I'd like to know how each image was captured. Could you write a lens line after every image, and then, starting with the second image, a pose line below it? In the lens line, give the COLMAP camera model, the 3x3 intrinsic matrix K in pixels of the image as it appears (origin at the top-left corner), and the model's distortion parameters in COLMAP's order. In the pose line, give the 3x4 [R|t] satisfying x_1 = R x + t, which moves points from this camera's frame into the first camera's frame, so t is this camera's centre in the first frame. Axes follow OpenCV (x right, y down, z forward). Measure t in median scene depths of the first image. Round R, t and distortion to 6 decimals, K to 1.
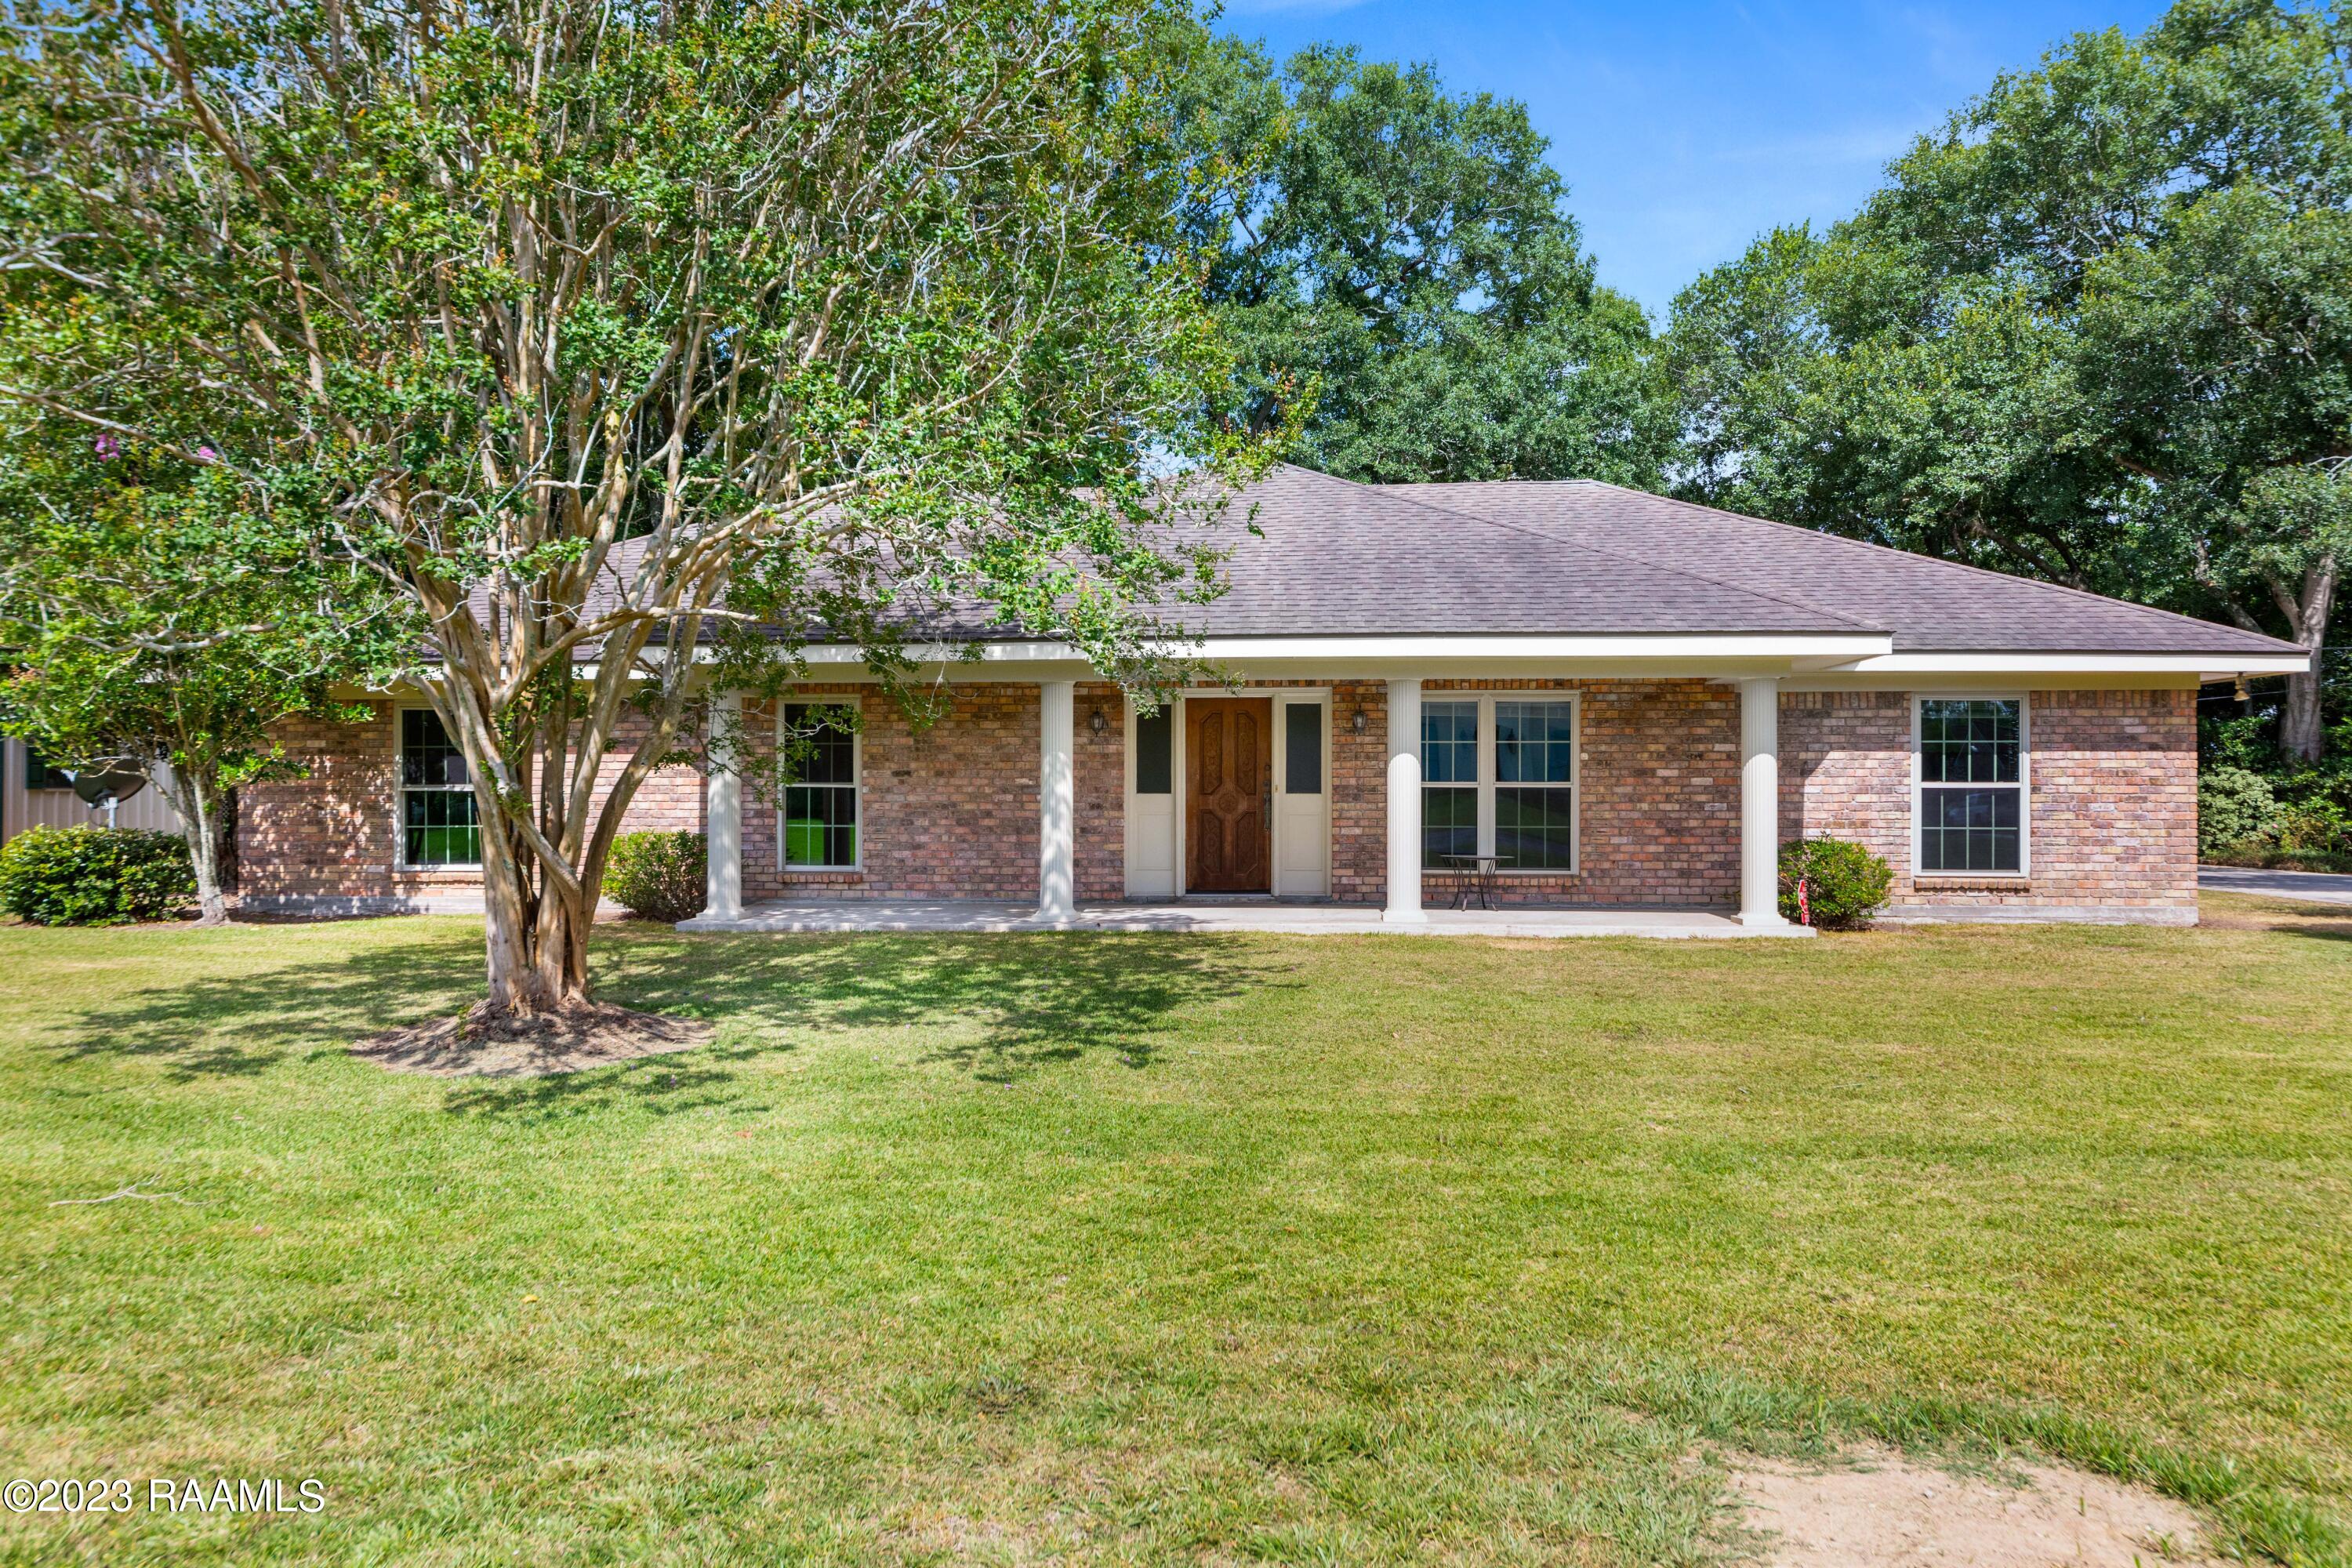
lens RADIAL K [[2054.4, 0, 1176.0], [0, 2054.4, 784.0], [0, 0, 1]] dist [-0.016511, -0.004318]
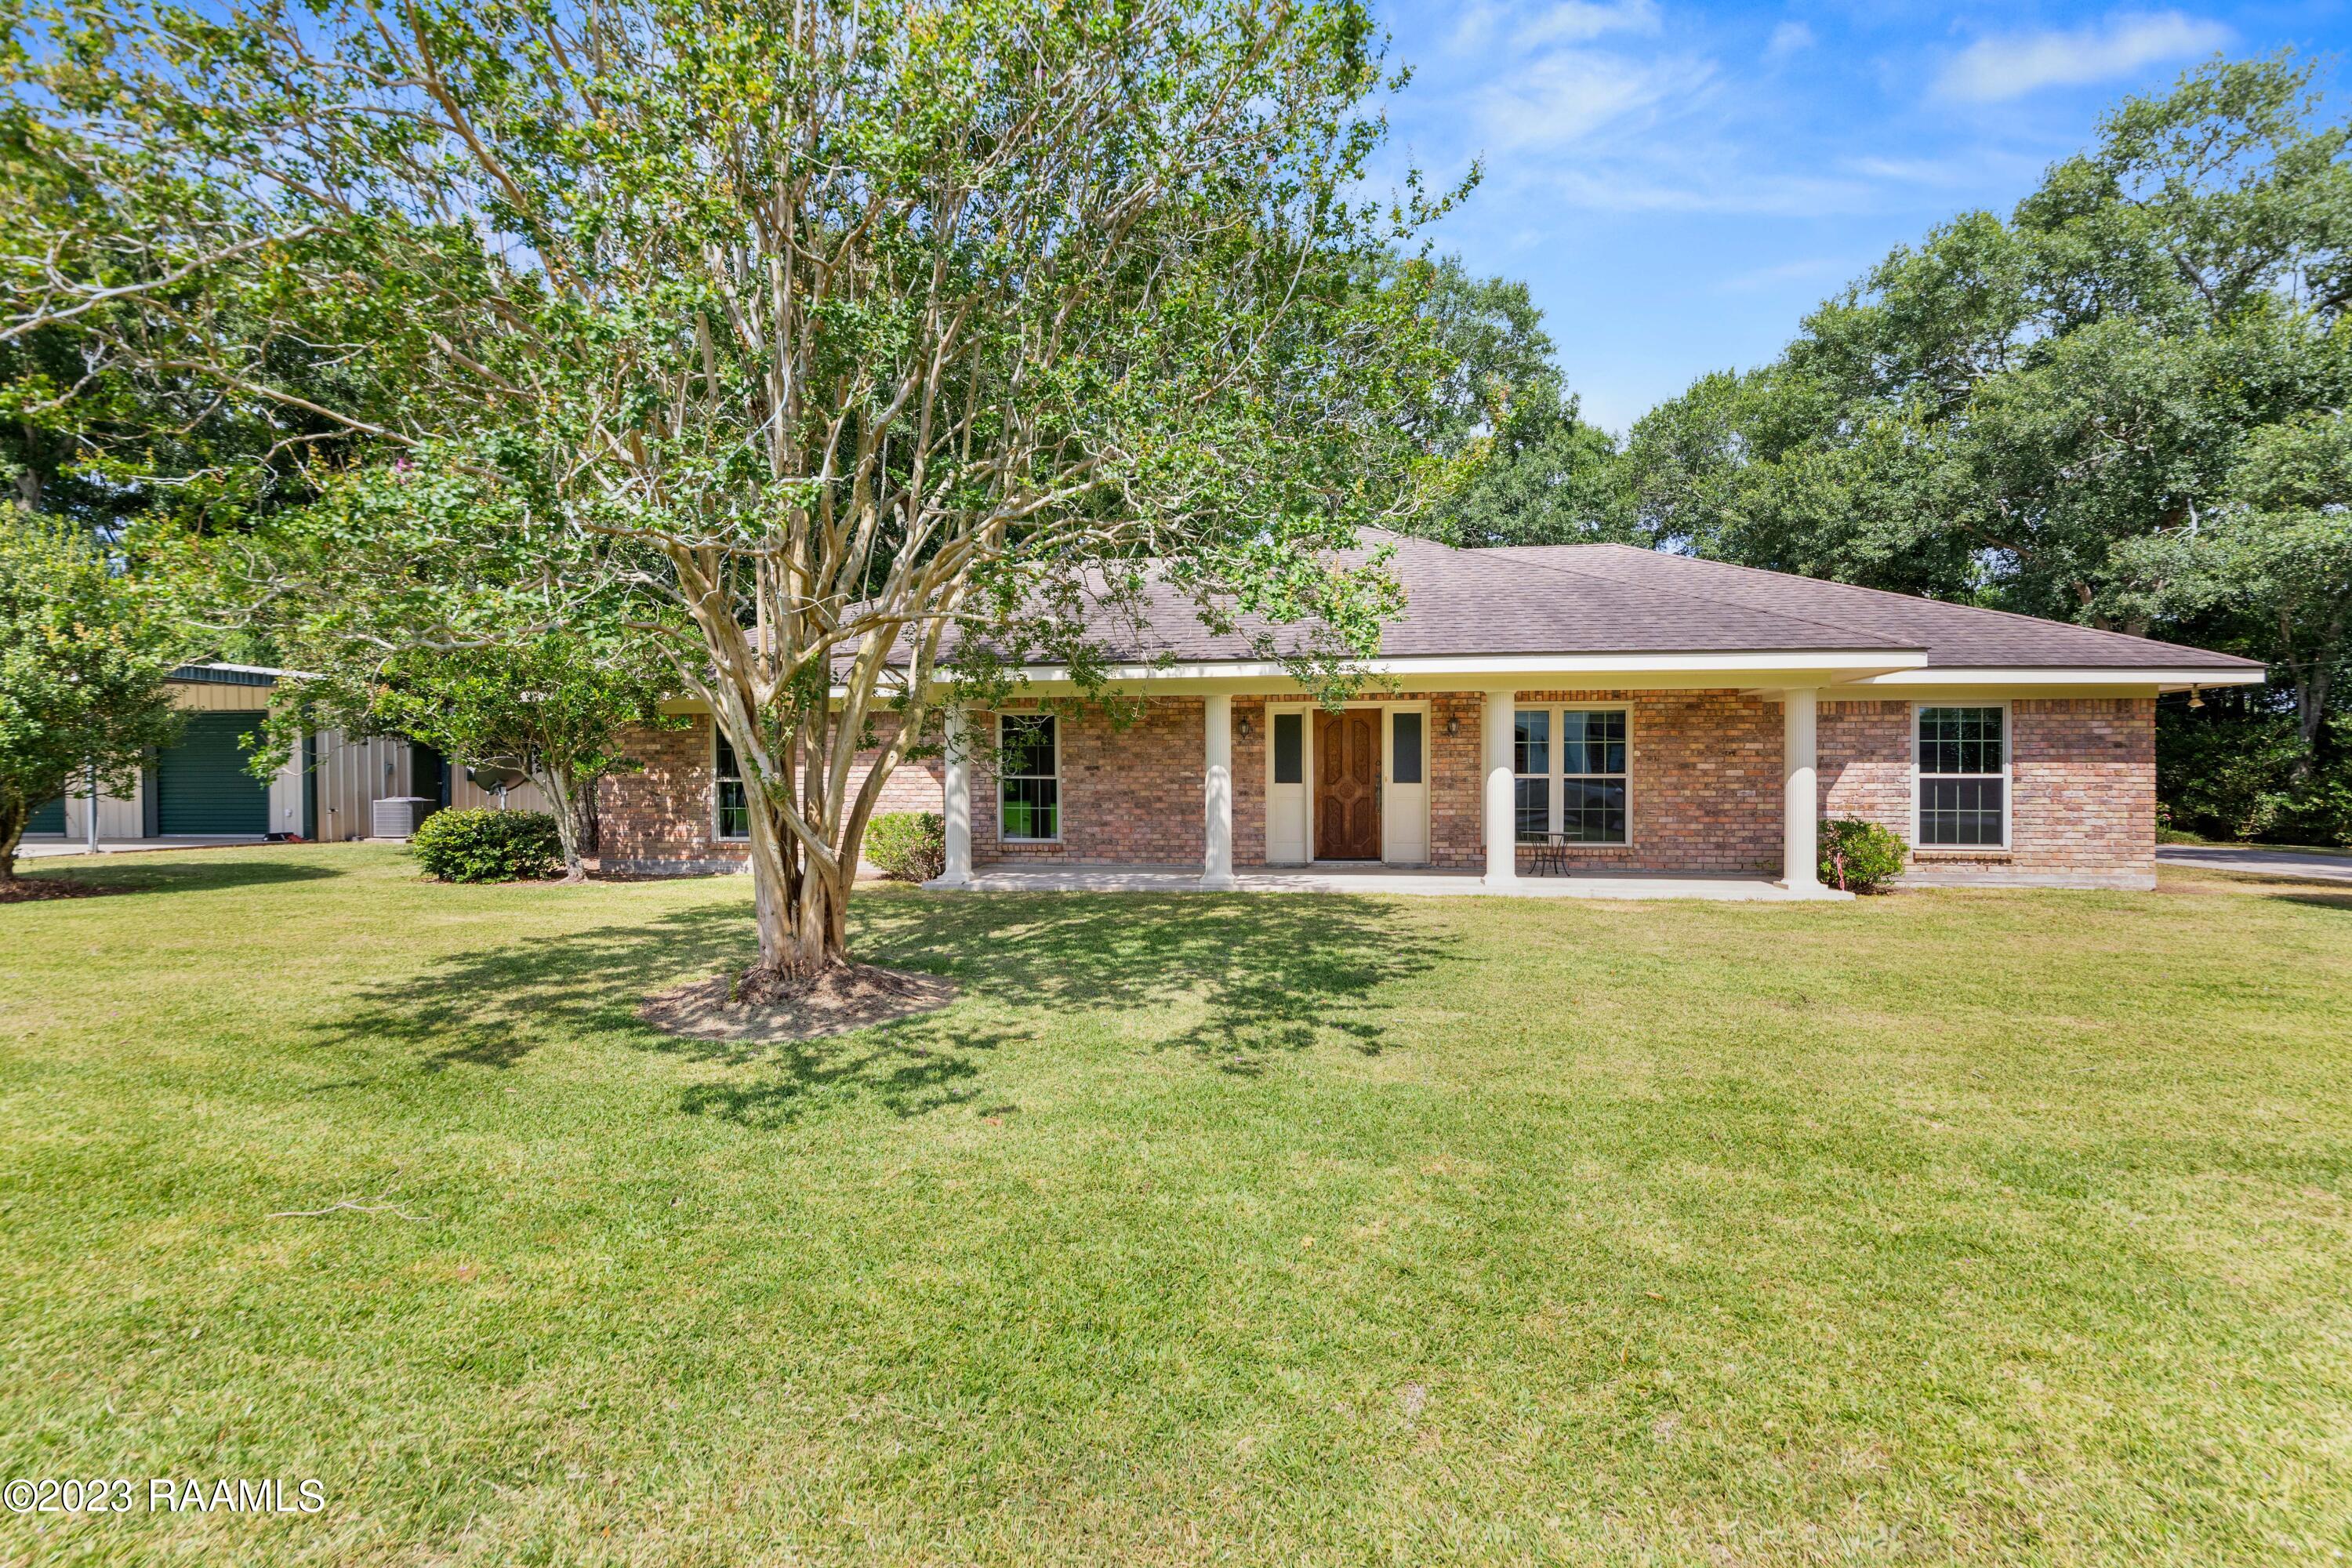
lens RADIAL K [[1087.9, 0, 1173.6], [0, 1087.9, 829.2], [0, 0, 1]] dist [-0.000960, -0.014904]
pose [[0.999958, -0.000443, -0.009116, -0.078614], [0.000860, 0.998947, 0.045873, 0.002116], [0.009086, -0.045879, 0.998906, 0.318218]]
